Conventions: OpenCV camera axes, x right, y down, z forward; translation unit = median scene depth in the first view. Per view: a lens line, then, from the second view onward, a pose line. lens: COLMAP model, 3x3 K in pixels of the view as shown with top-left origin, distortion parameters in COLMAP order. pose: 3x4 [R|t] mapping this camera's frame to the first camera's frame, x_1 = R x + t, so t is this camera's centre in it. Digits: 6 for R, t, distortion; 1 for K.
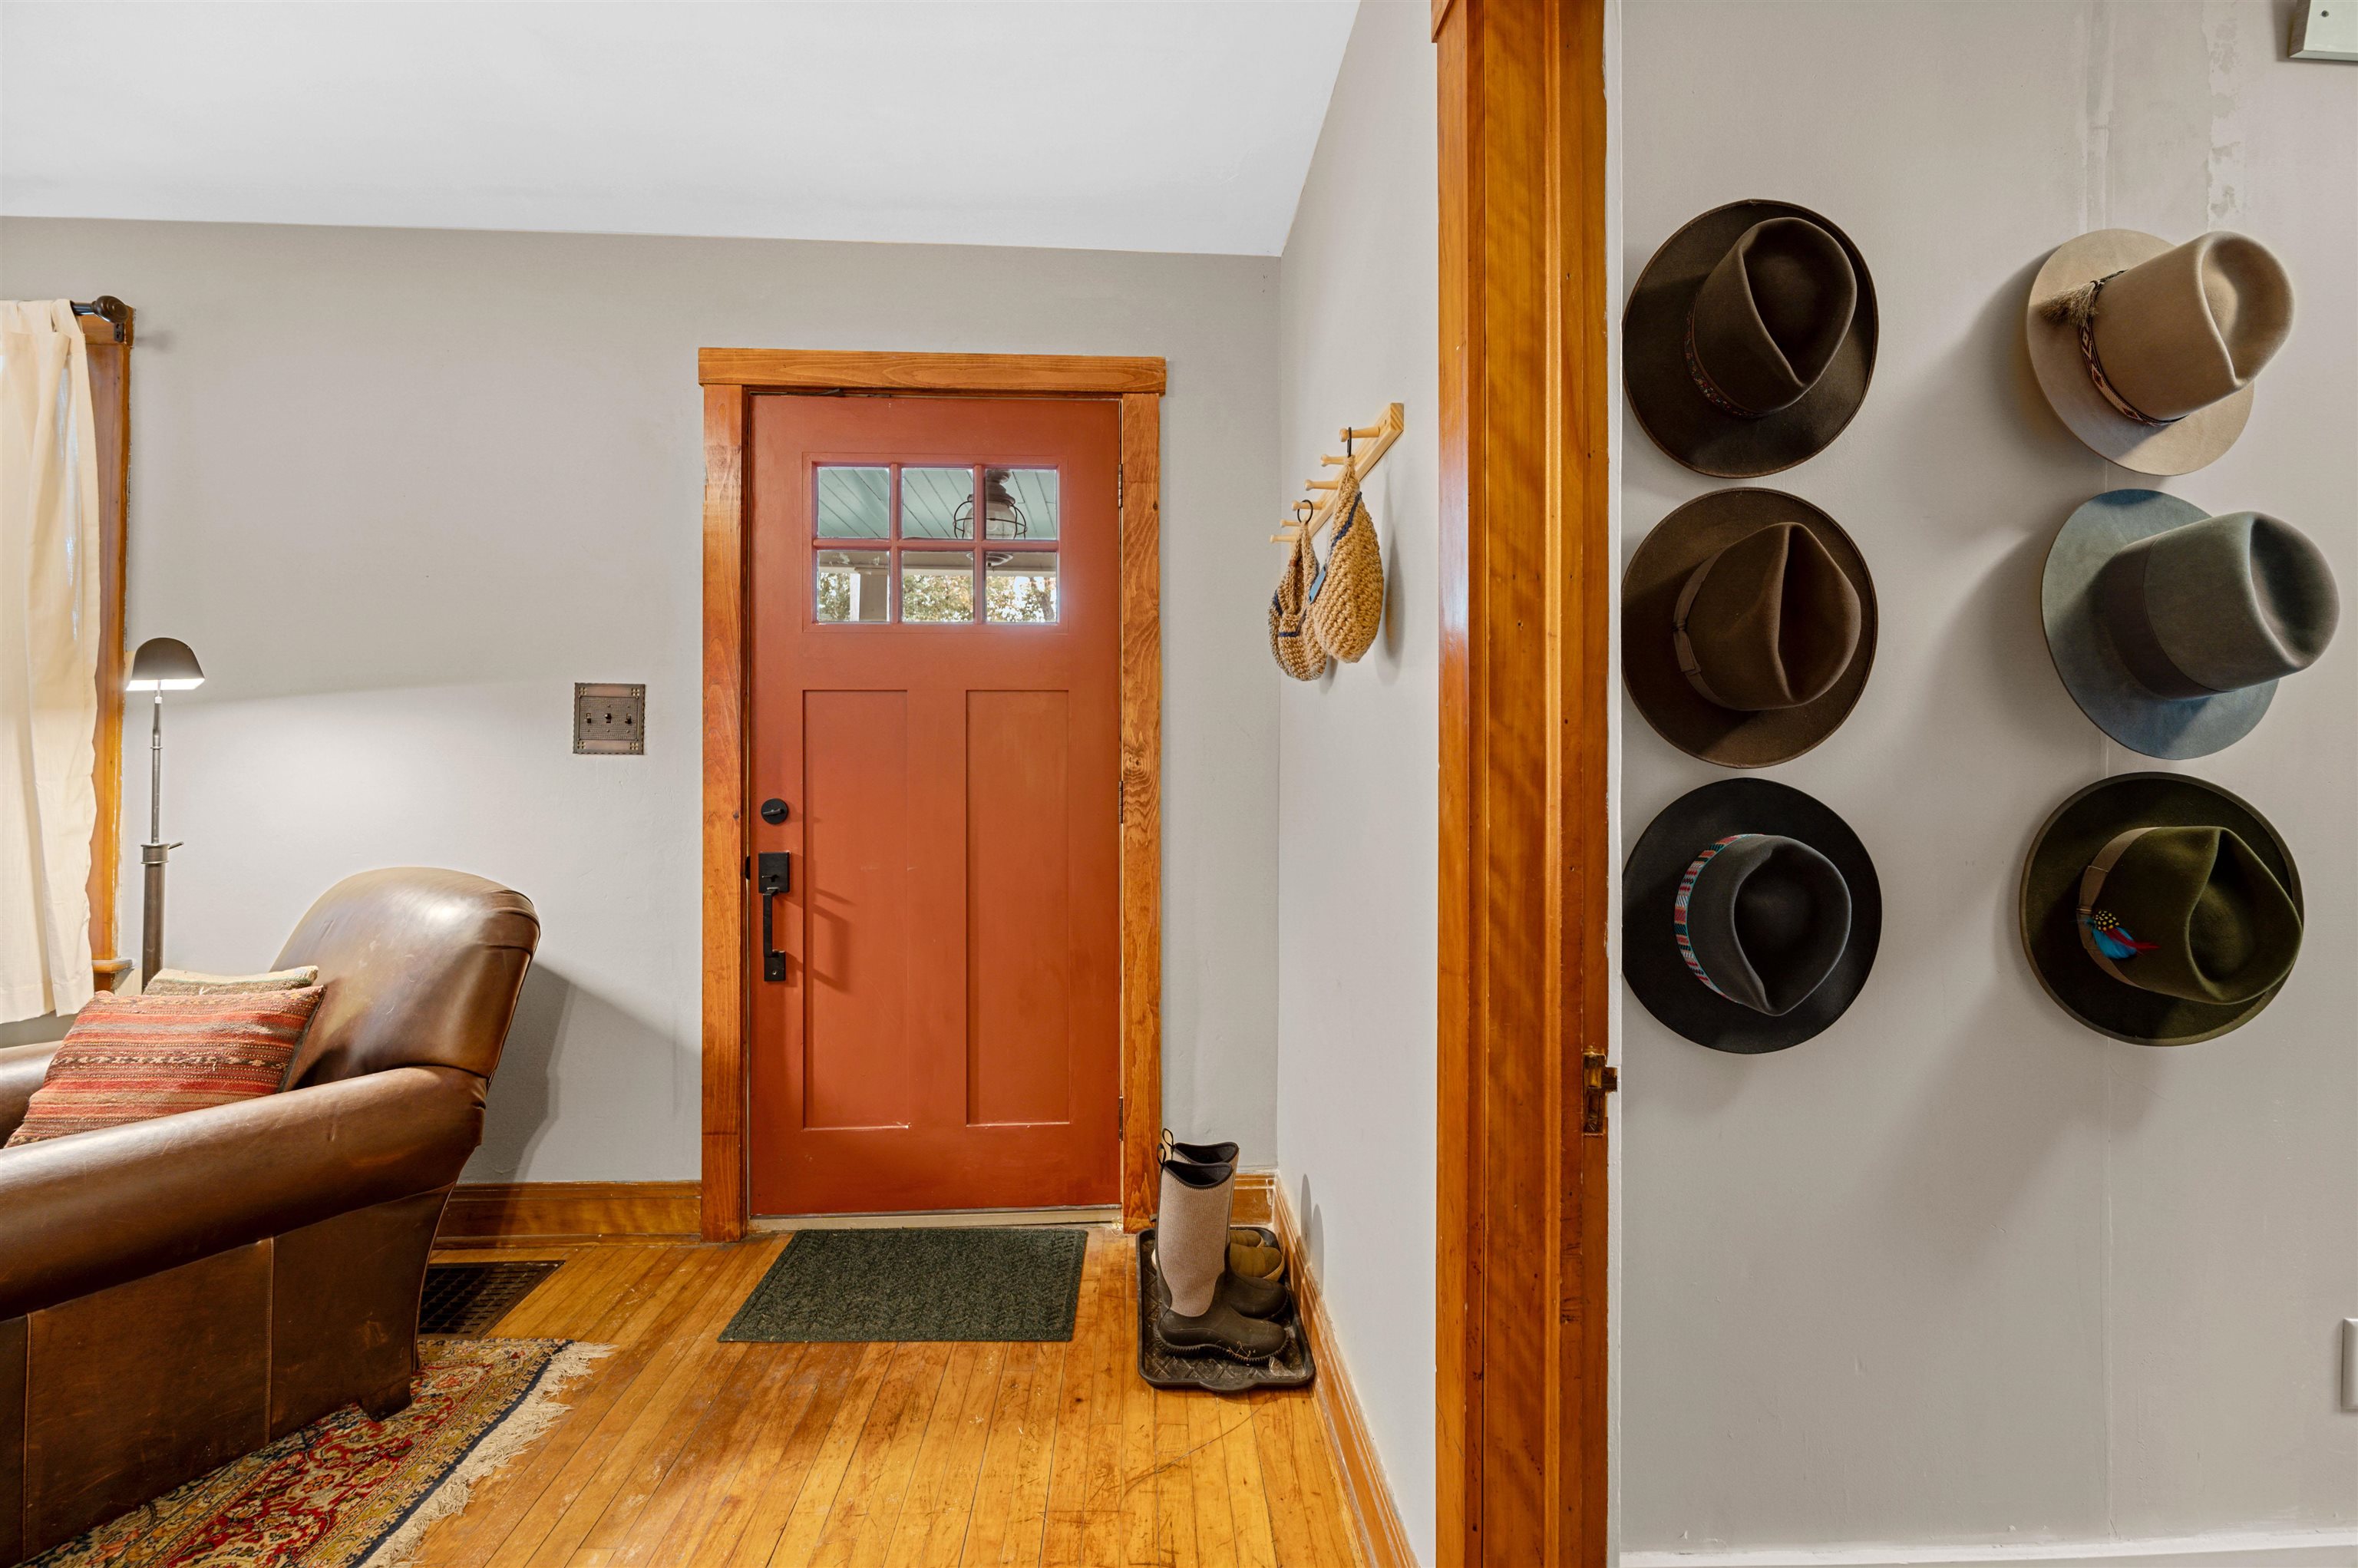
lens RADIAL K [[936.7, 0, 1182.1], [0, 936.7, 747.0], [0, 0, 1]] dist [0.002768, 0.000195]
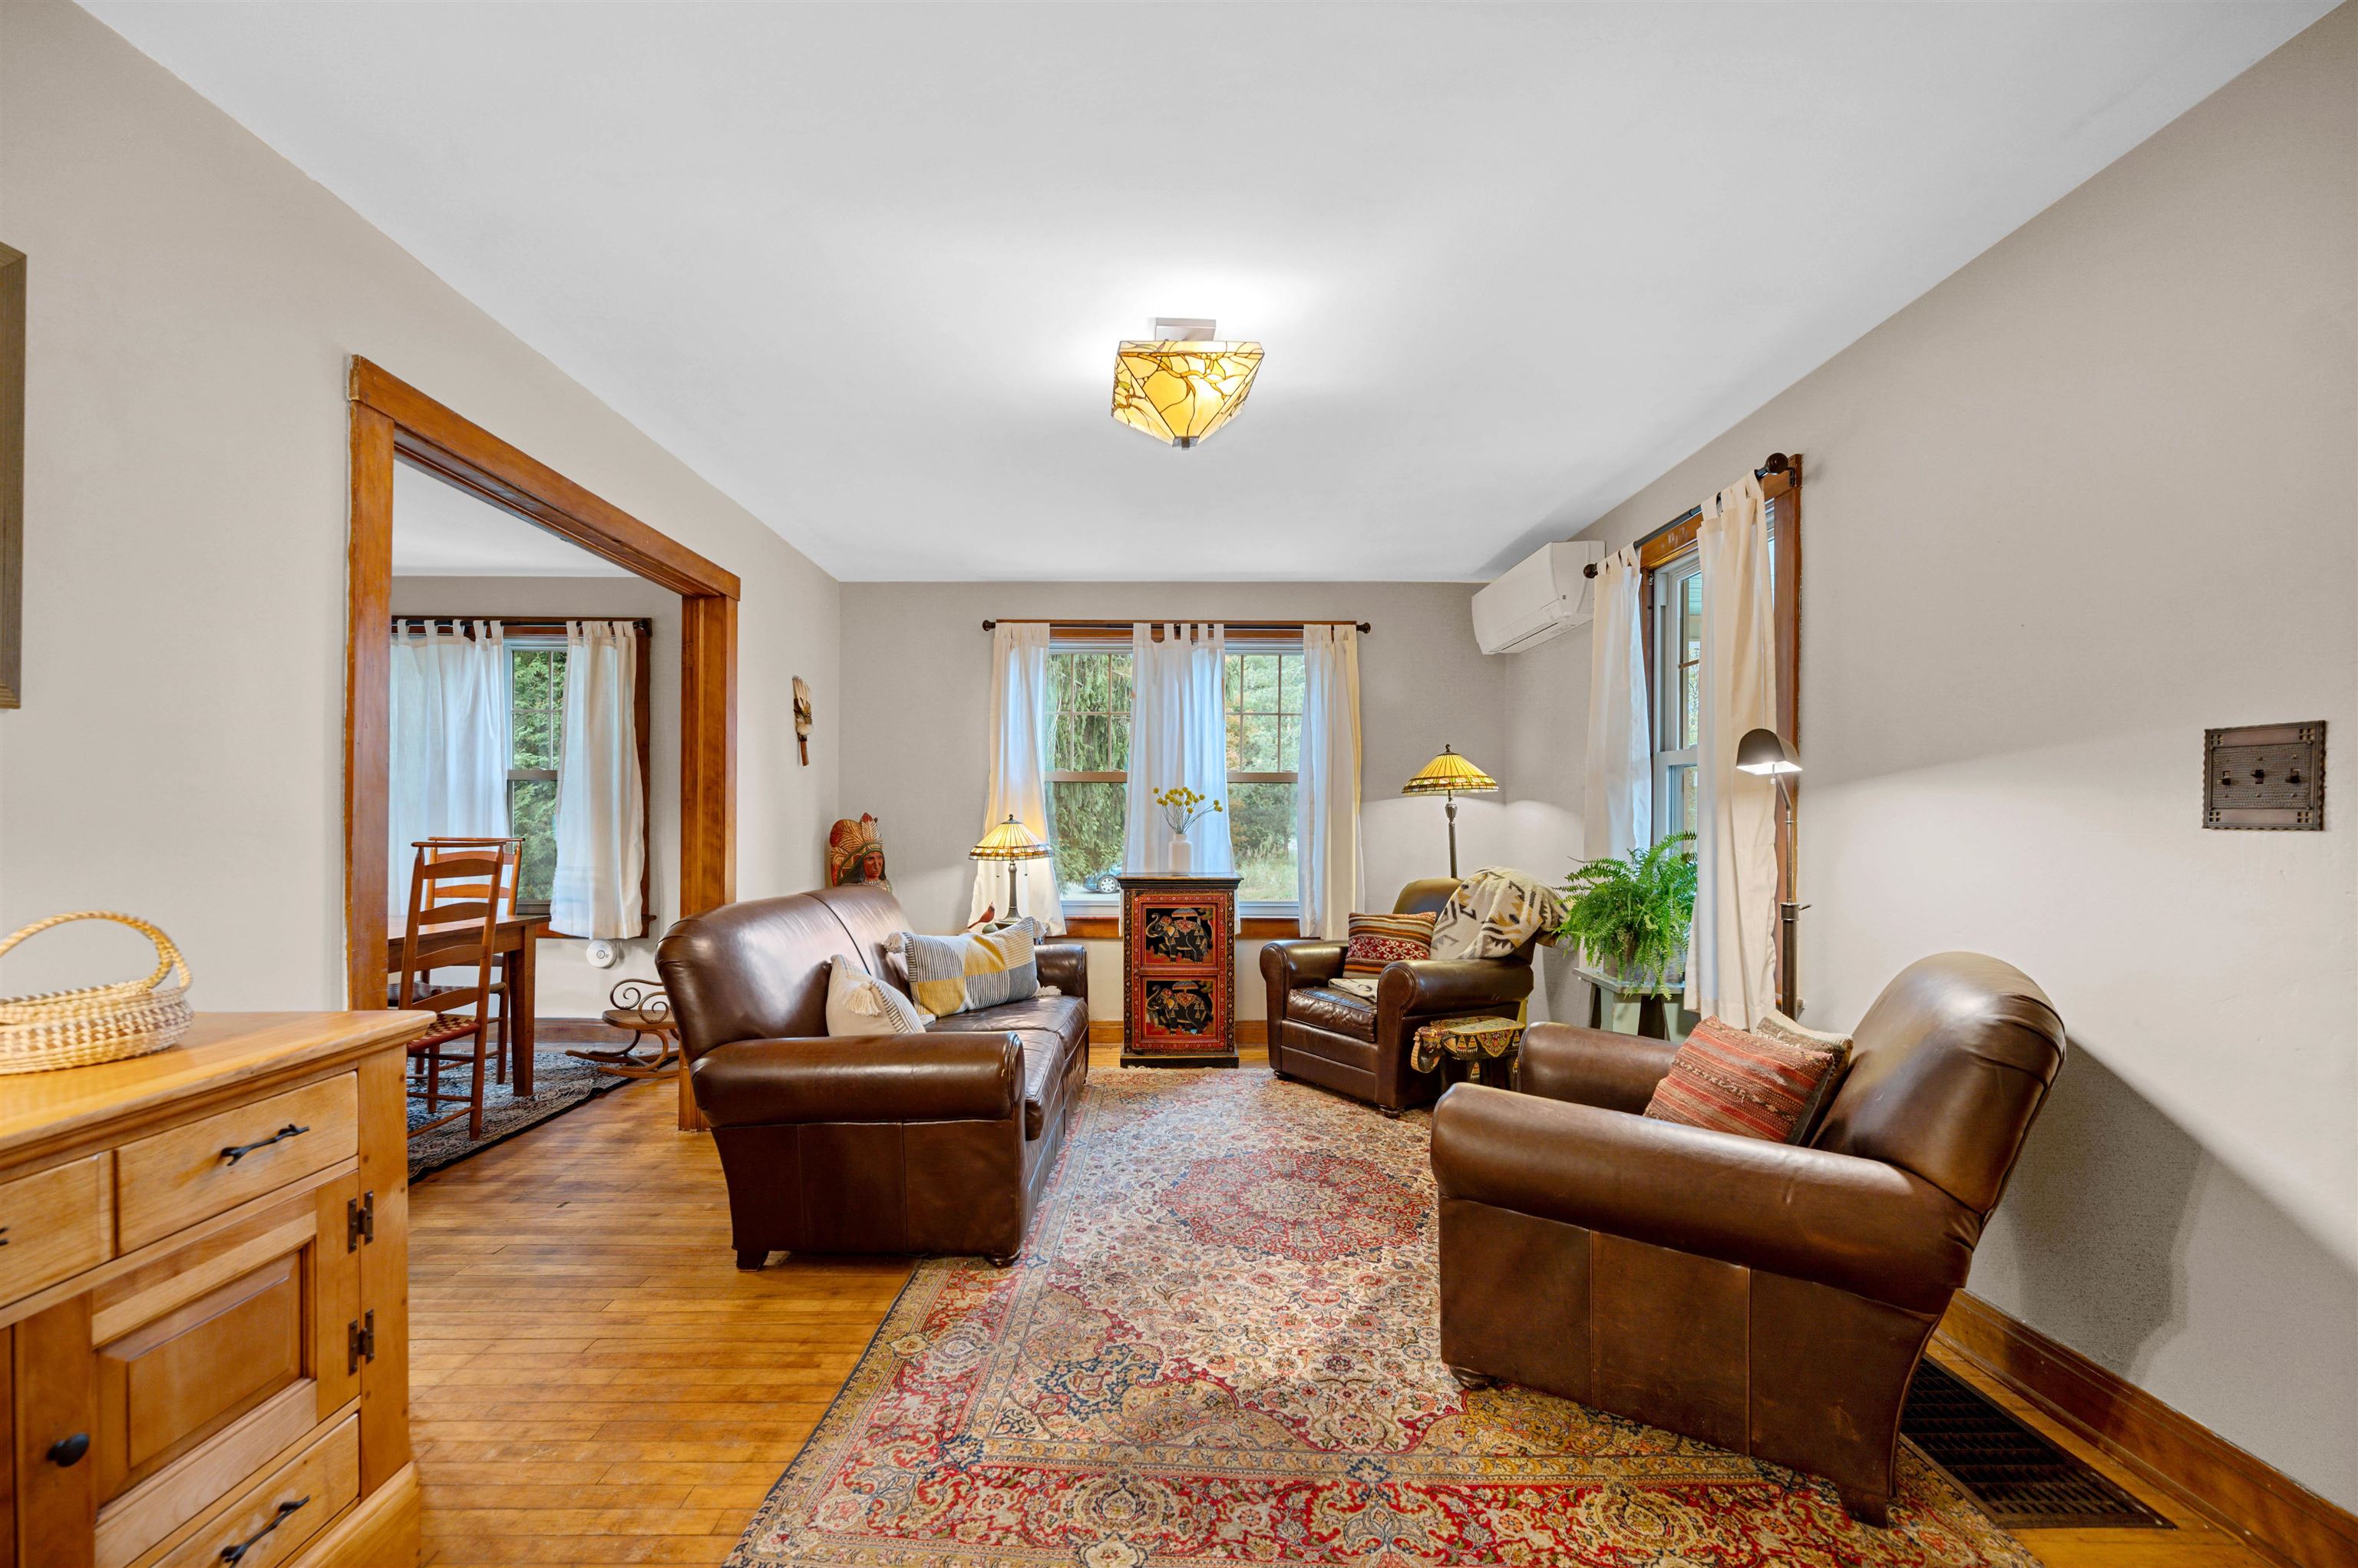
lens RADIAL K [[936.7, 0, 1170.5], [0, 936.7, 821.8], [0, 0, 1]] dist [0.002768, 0.000195]
pose [[-0.038580, -0.005732, -0.999239, 0.132429], [0.002309, 0.999980, -0.005825, 0.005761], [0.999253, -0.002532, -0.038566, 0.321528]]
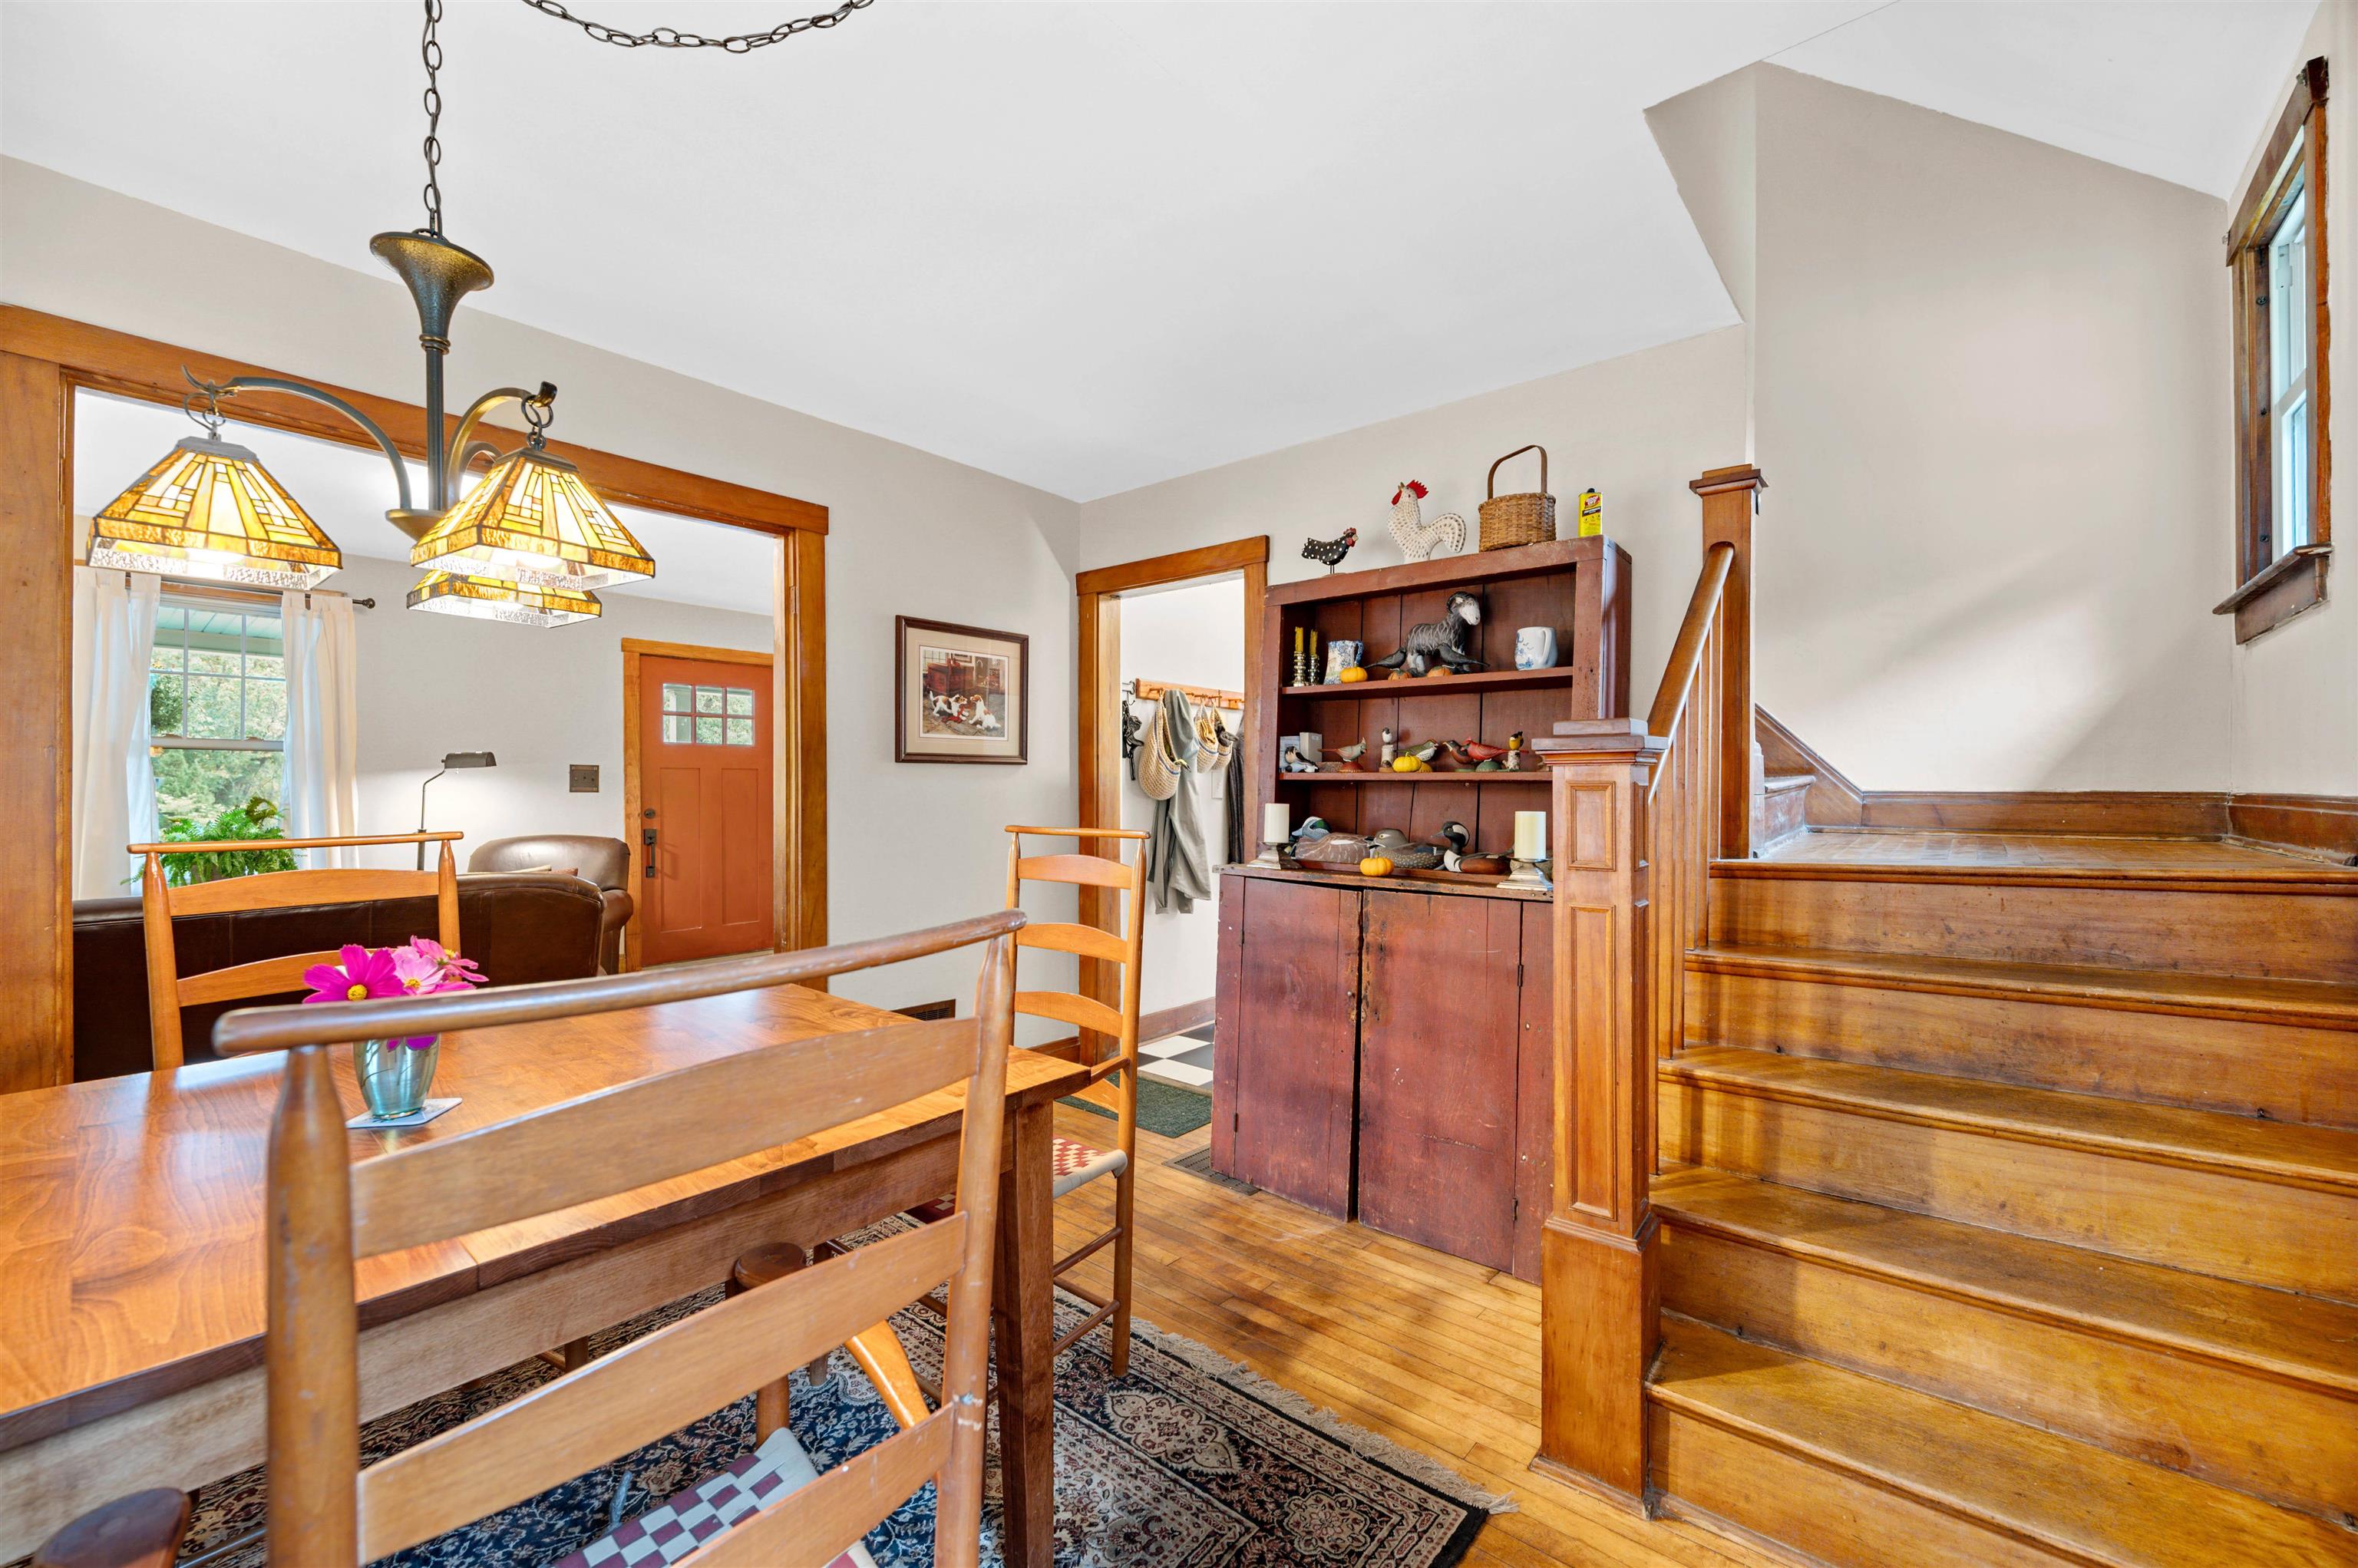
lens RADIAL K [[936.7, 0, 1170.0], [0, 936.7, 788.0], [0, 0, 1]] dist [0.002768, 0.000195]
pose [[0.688891, -0.003759, 0.724855, -1.837607], [0.001247, 0.999991, 0.004001, -0.016821], [-0.724864, -0.001853, 0.688890, -2.591282]]
